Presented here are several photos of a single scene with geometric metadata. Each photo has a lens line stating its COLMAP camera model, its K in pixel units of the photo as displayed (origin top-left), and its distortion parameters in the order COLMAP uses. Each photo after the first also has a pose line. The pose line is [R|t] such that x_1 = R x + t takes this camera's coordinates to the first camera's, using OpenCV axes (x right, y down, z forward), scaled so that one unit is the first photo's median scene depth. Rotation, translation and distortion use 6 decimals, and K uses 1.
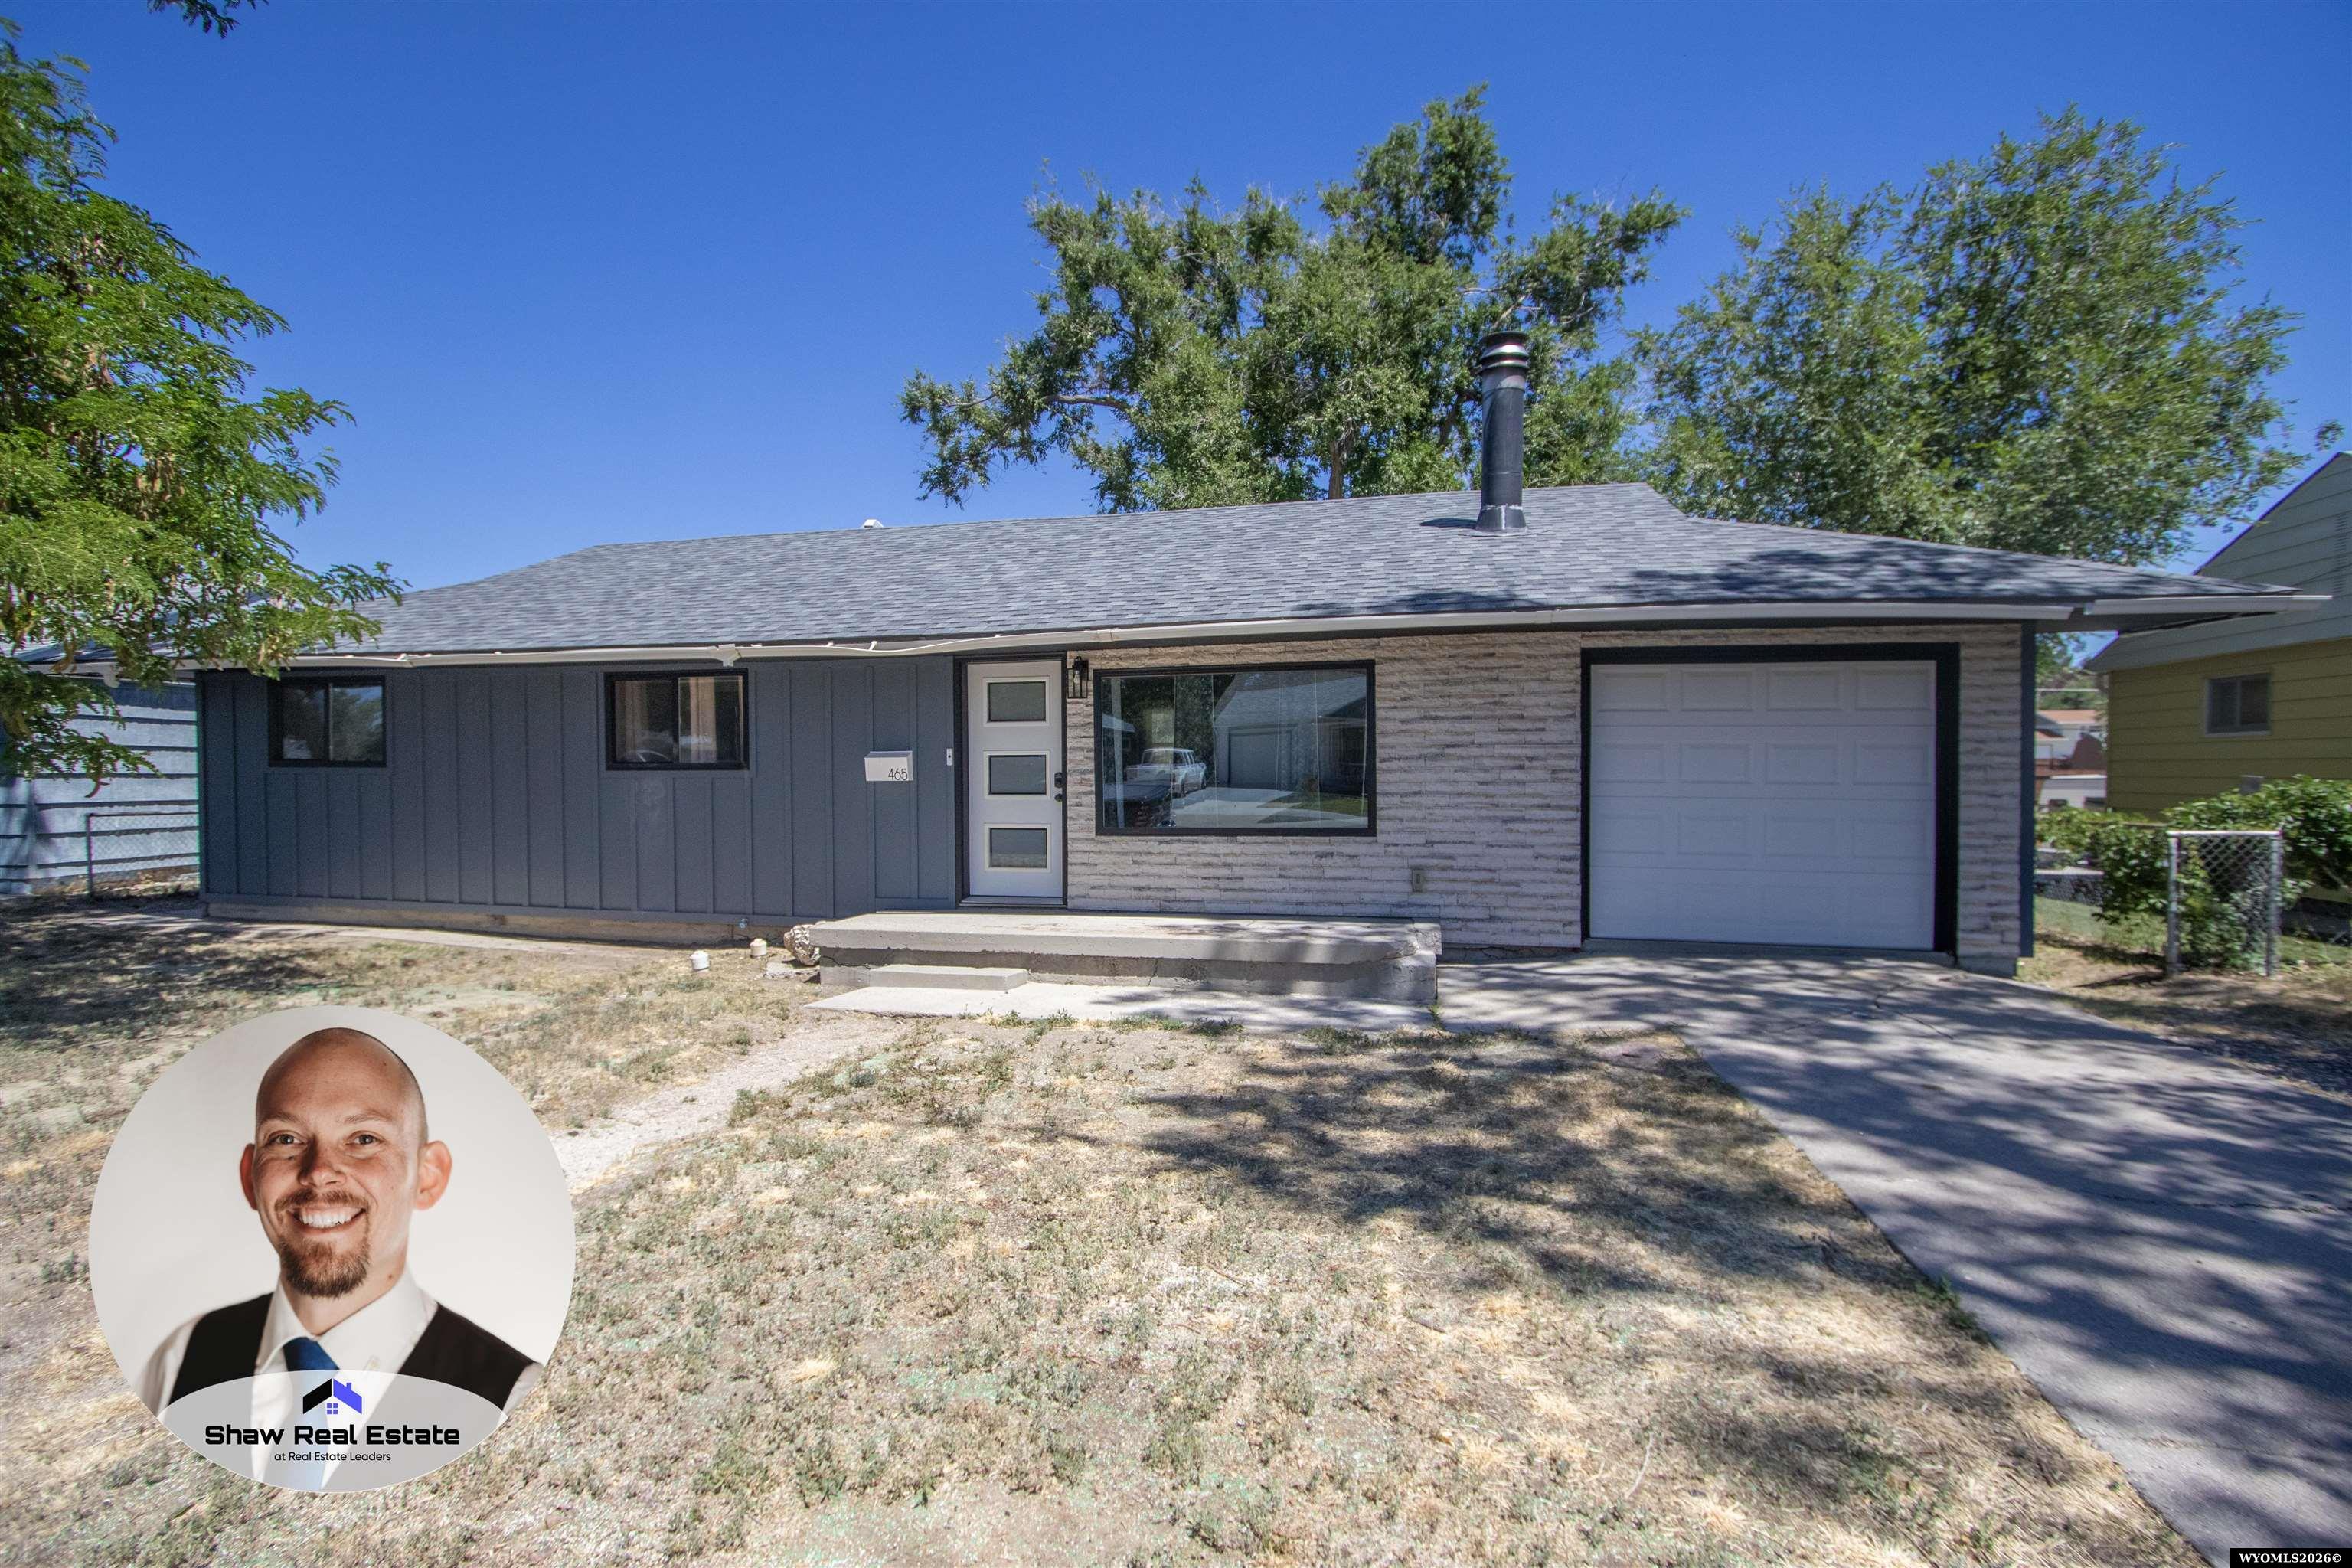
lens RADIAL K [[1087.2, 0, 1181.3], [0, 1087.2, 792.2], [0, 0, 1]] dist [-0.018712, 0.000631]
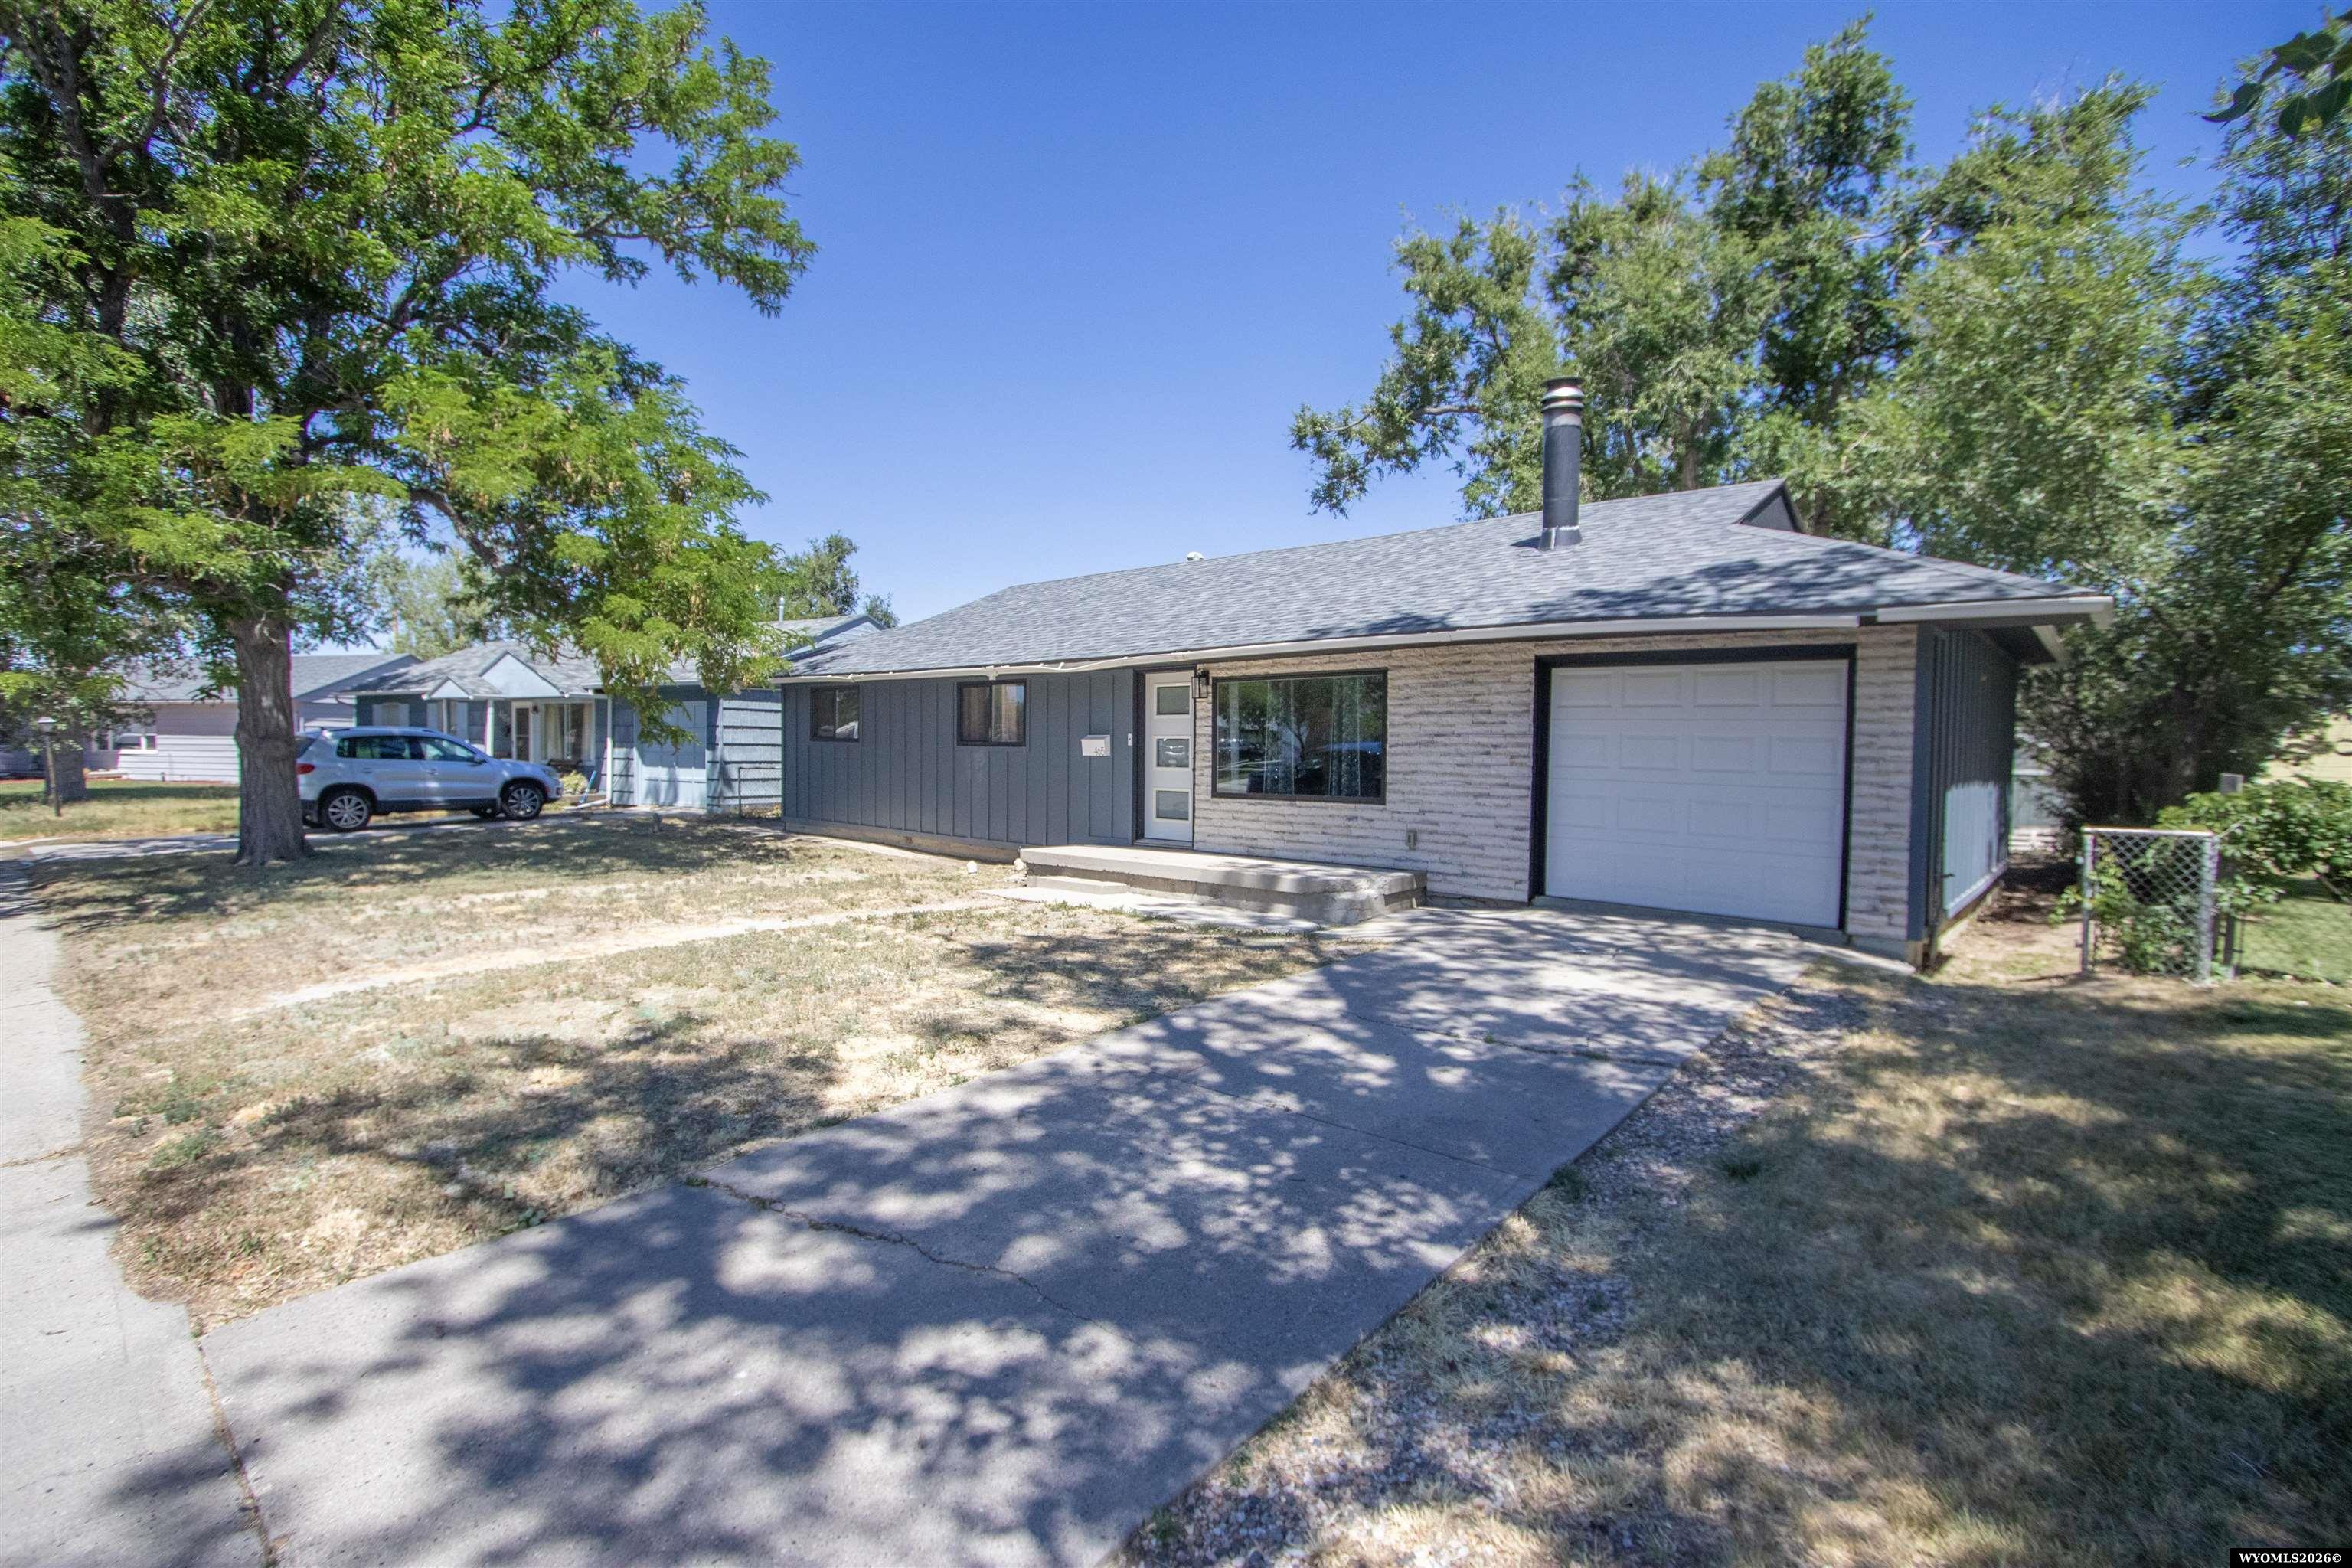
lens RADIAL K [[1087.2, 0, 1168.2], [0, 1087.2, 781.1], [0, 0, 1]] dist [-0.018712, 0.000631]
pose [[0.874415, 0.028228, -0.484358, 0.515954], [-0.023544, 0.999599, 0.015752, -0.001698], [0.484608, -0.002370, 0.874728, -0.222123]]
